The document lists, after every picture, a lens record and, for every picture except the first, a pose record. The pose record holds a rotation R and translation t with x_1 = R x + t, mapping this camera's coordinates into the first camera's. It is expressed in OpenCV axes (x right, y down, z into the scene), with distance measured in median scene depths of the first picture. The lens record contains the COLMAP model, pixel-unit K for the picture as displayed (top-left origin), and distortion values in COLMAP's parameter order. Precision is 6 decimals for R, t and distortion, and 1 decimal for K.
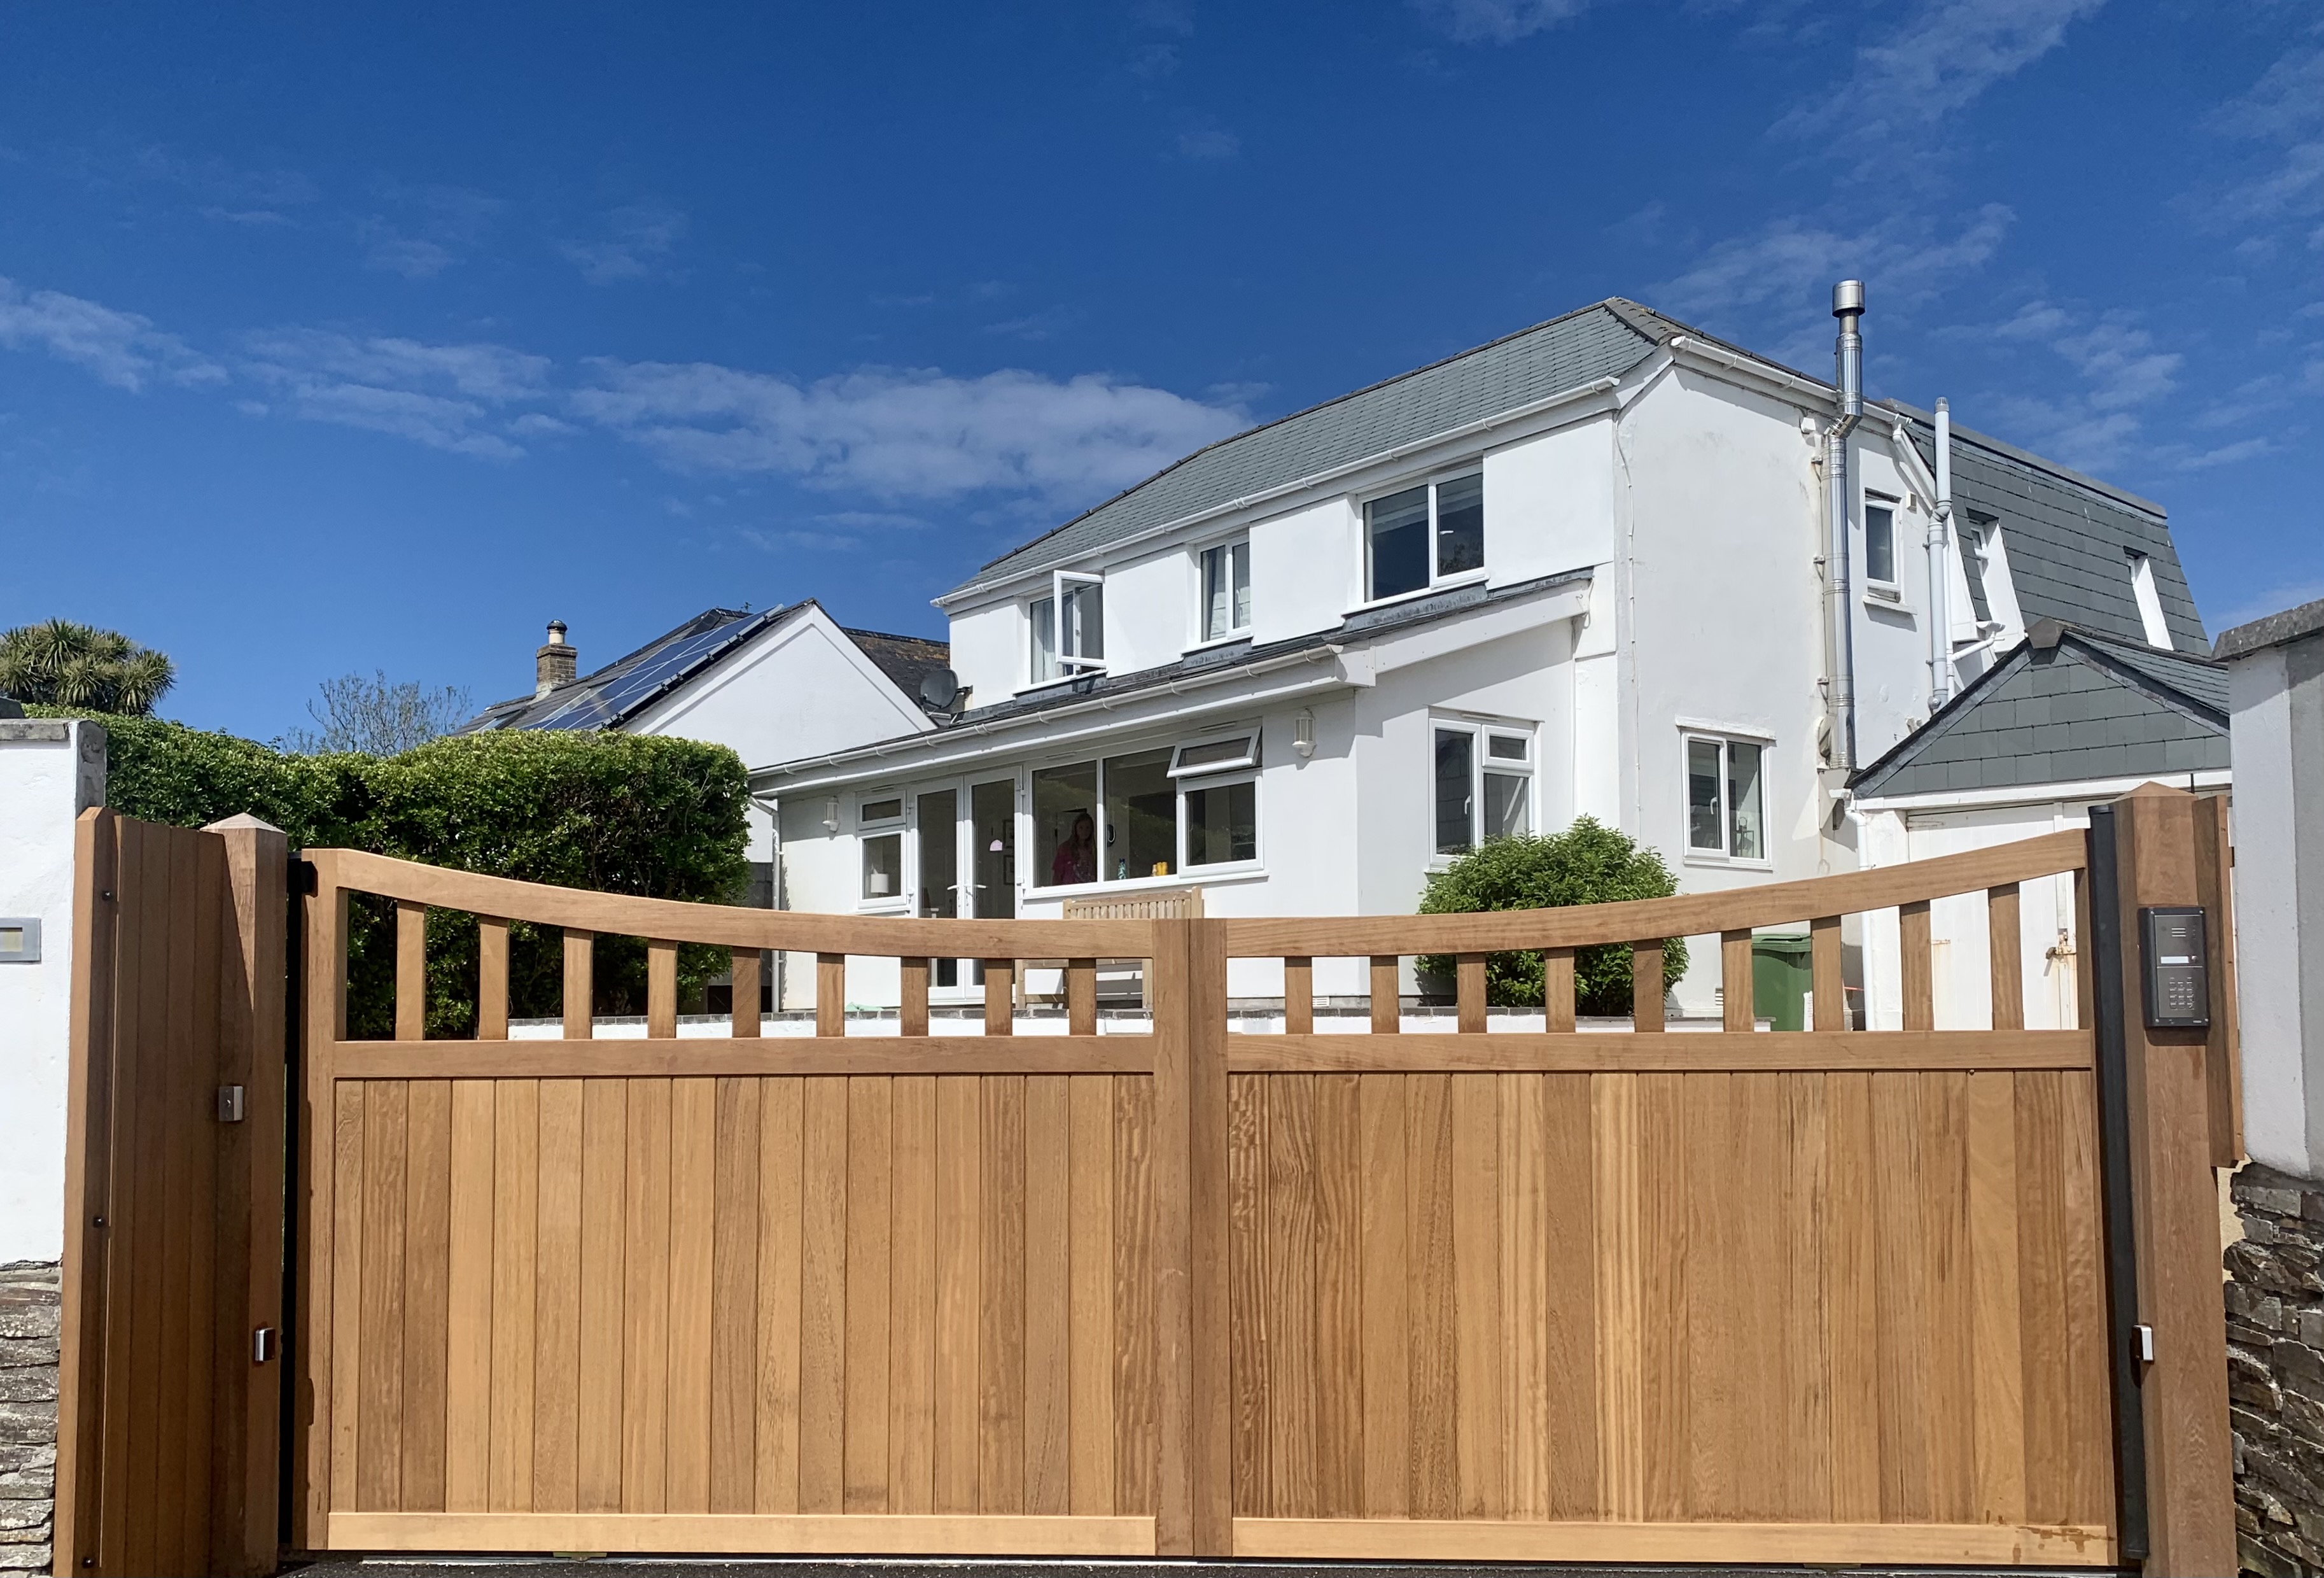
lens RADIAL K [[1946.1, 0, 1105.2], [0, 1946.1, 946.3], [0, 0, 1]] dist [0.015939, -0.035219]
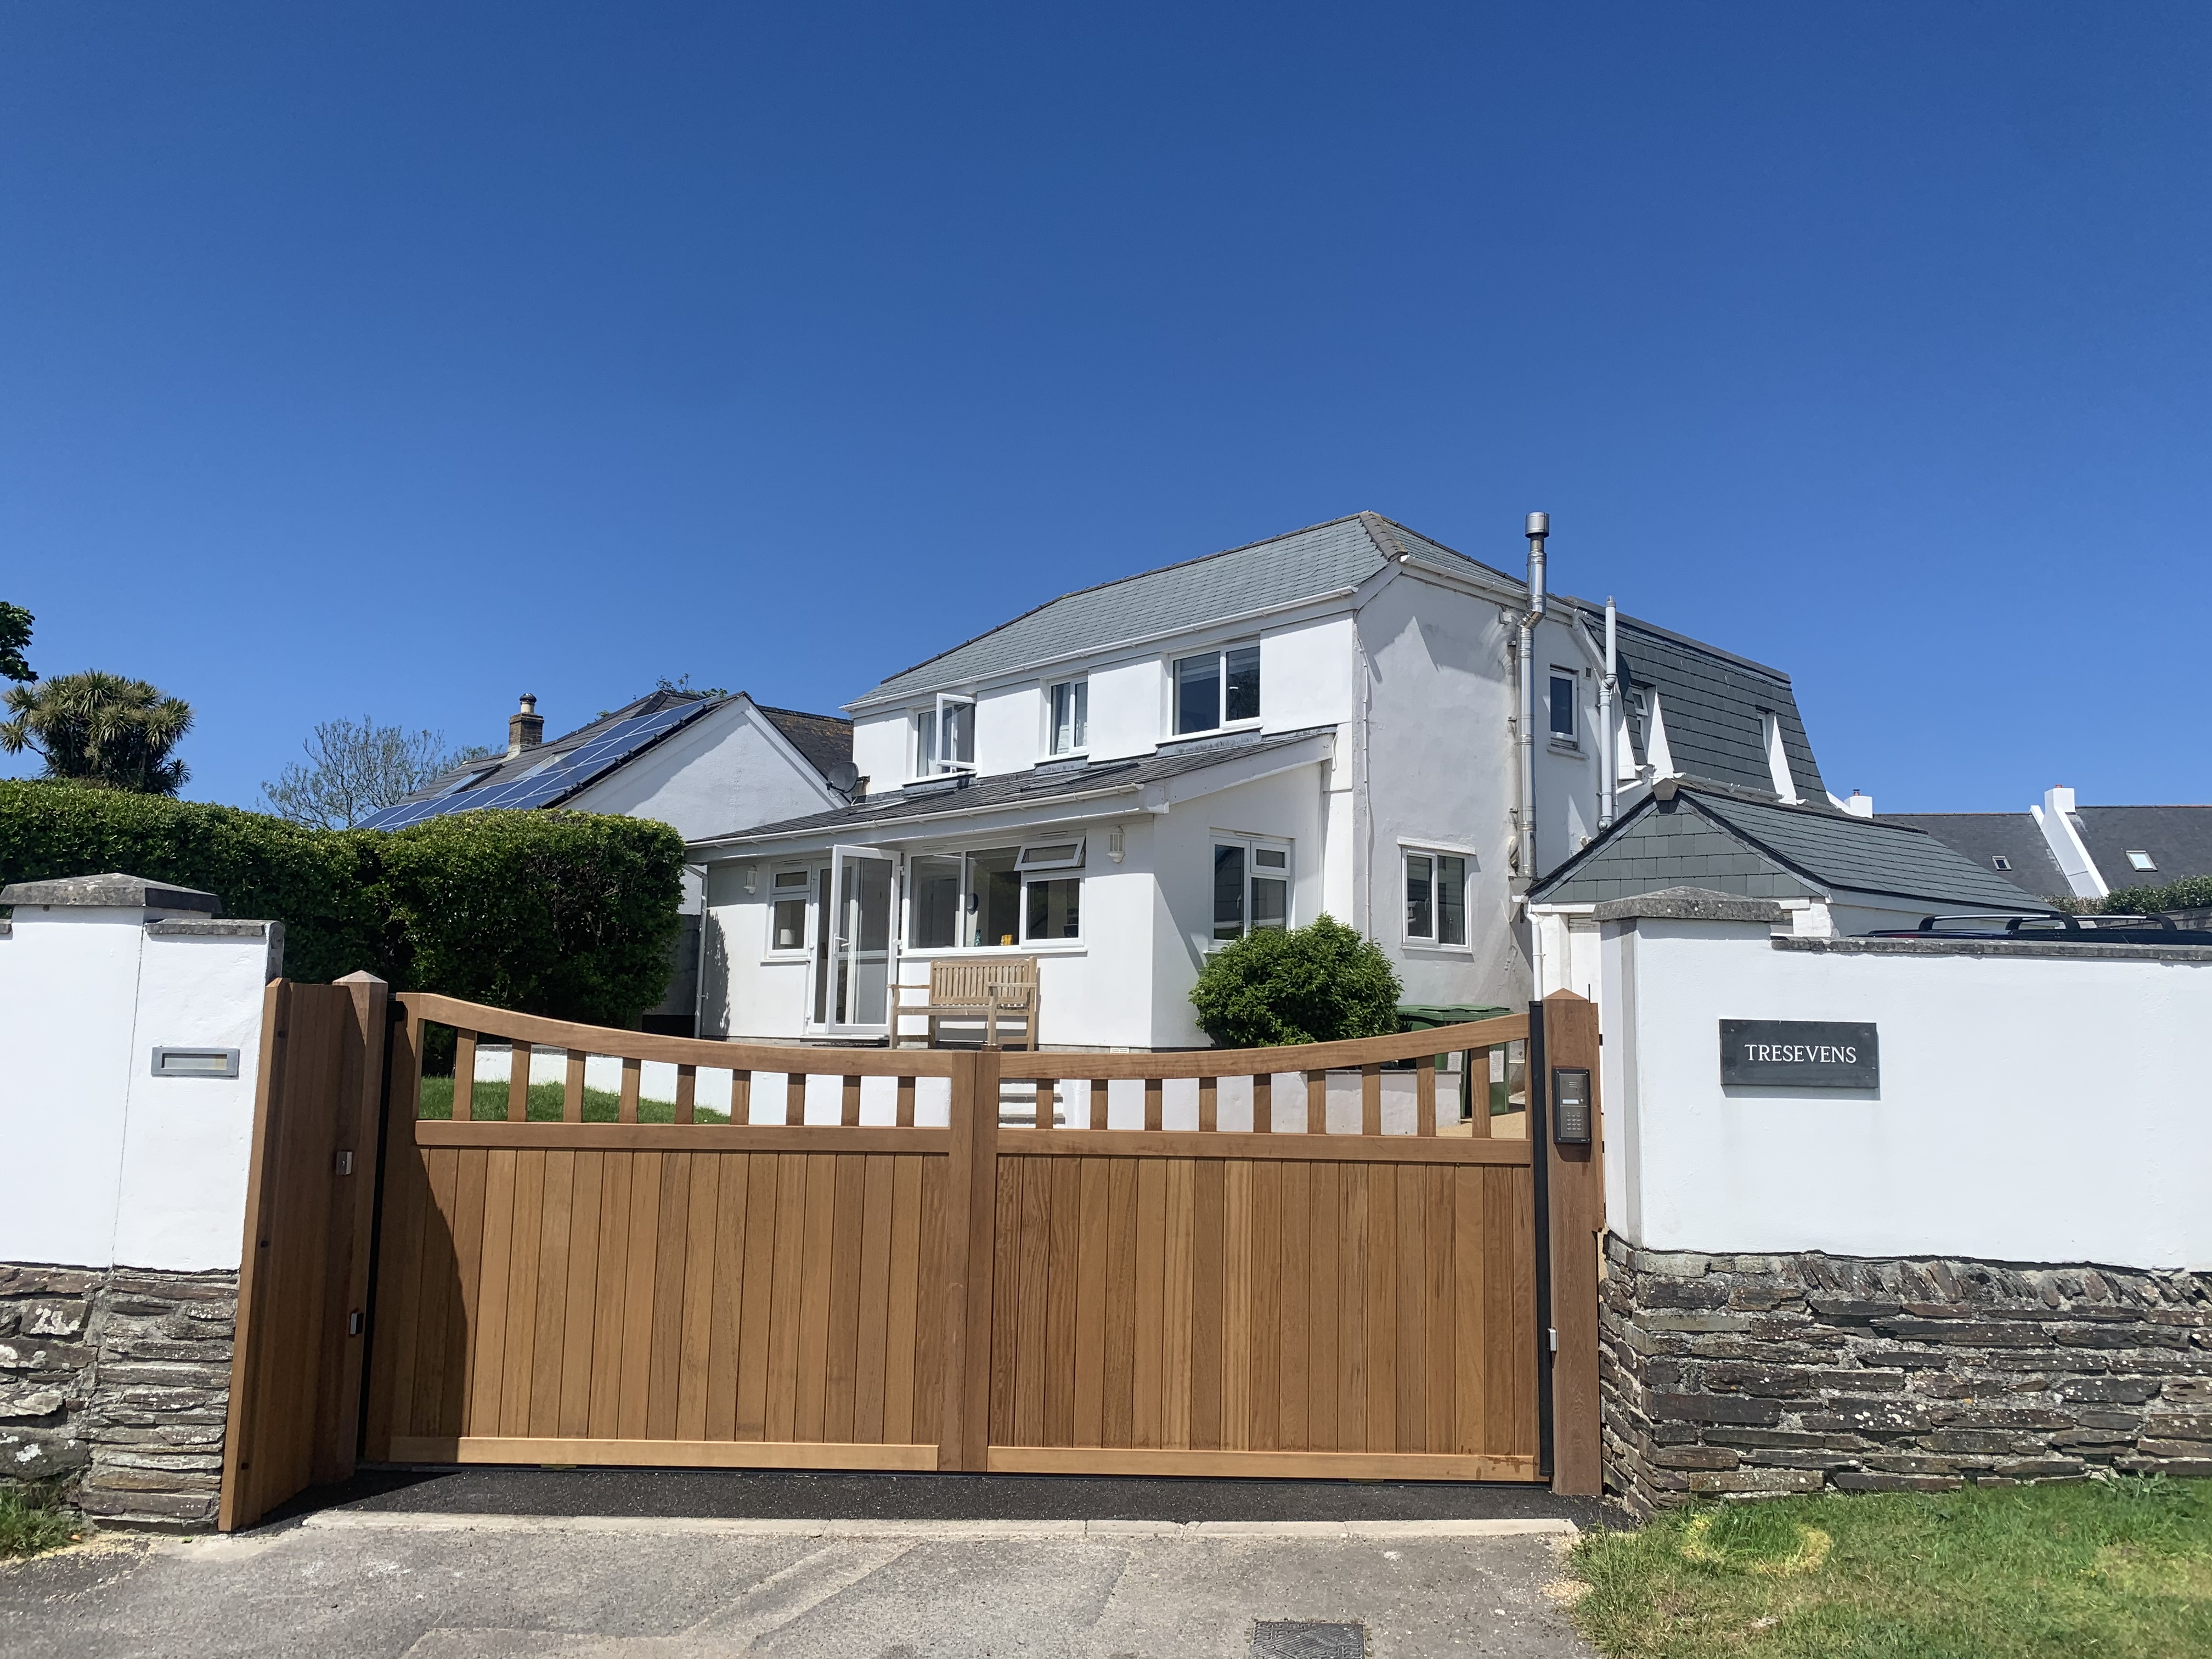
lens RADIAL K [[1681.1, 0, 1100.0], [0, 1681.1, 813.0], [0, 0, 1]] dist [0.008793, -0.023767]
pose [[0.997401, 0.032992, 0.064046, 0.018650], [-0.027406, 0.995899, -0.086221, -0.034299], [-0.066628, 0.084242, 0.994215, -0.135992]]
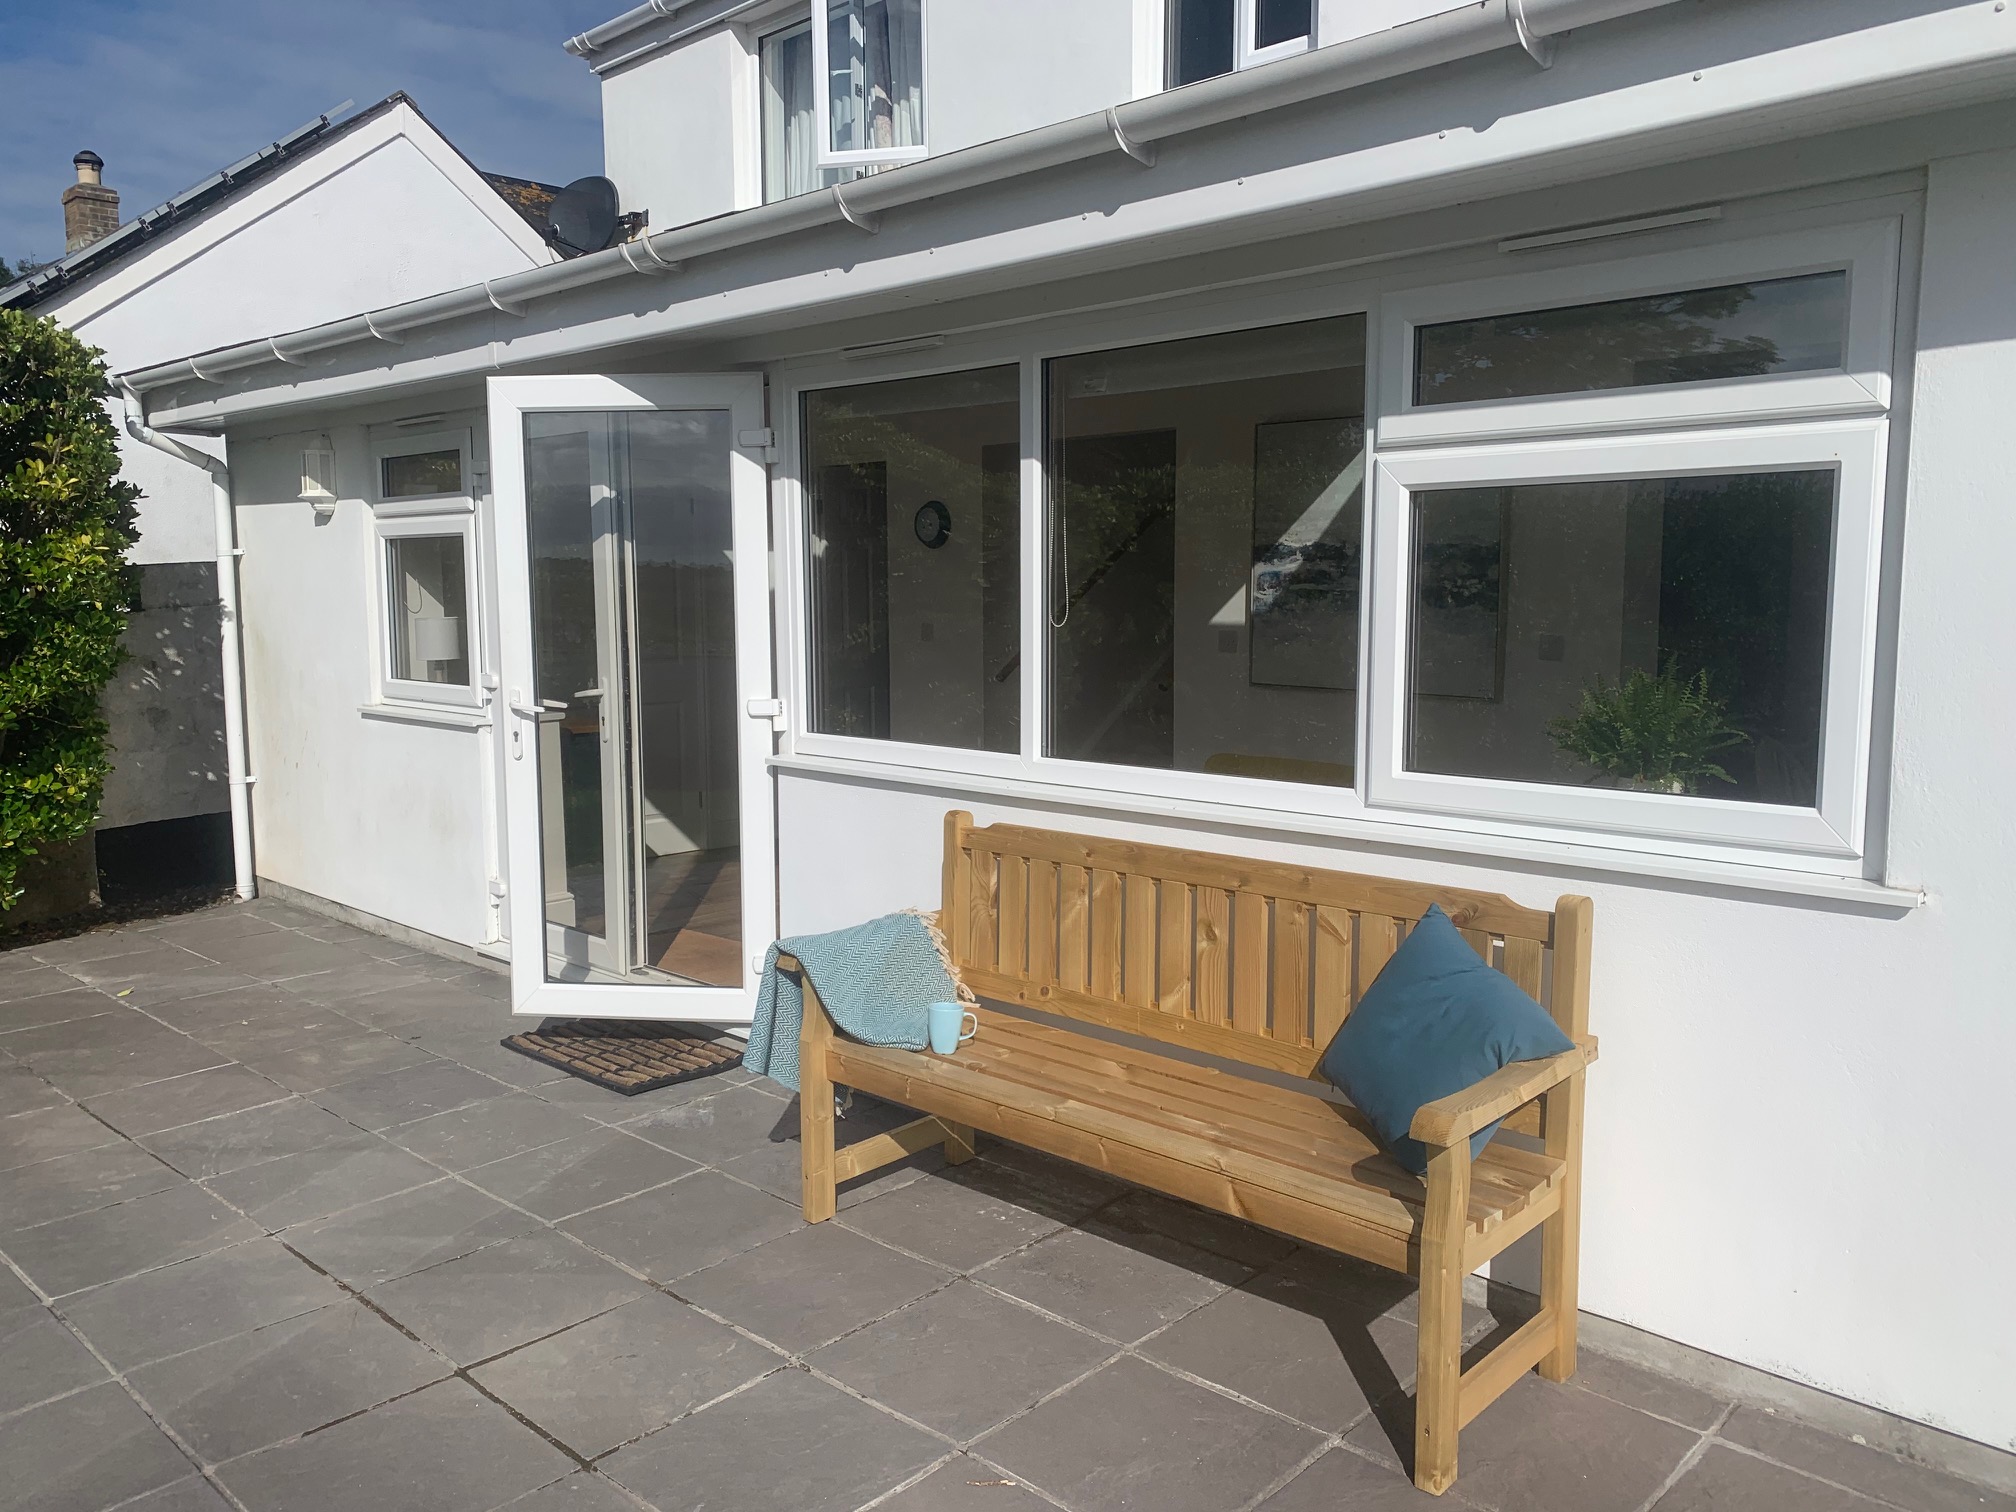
lens RADIAL K [[1532.2, 0, 1004.5], [0, 1532.2, 749.7], [0, 0, 1]] dist [0.008793, -0.023767]
pose [[0.991090, -0.017416, 0.132050, -0.047819], [-0.003309, 0.987889, 0.155129, -0.088092], [-0.133152, -0.154184, 0.979029, 0.906548]]
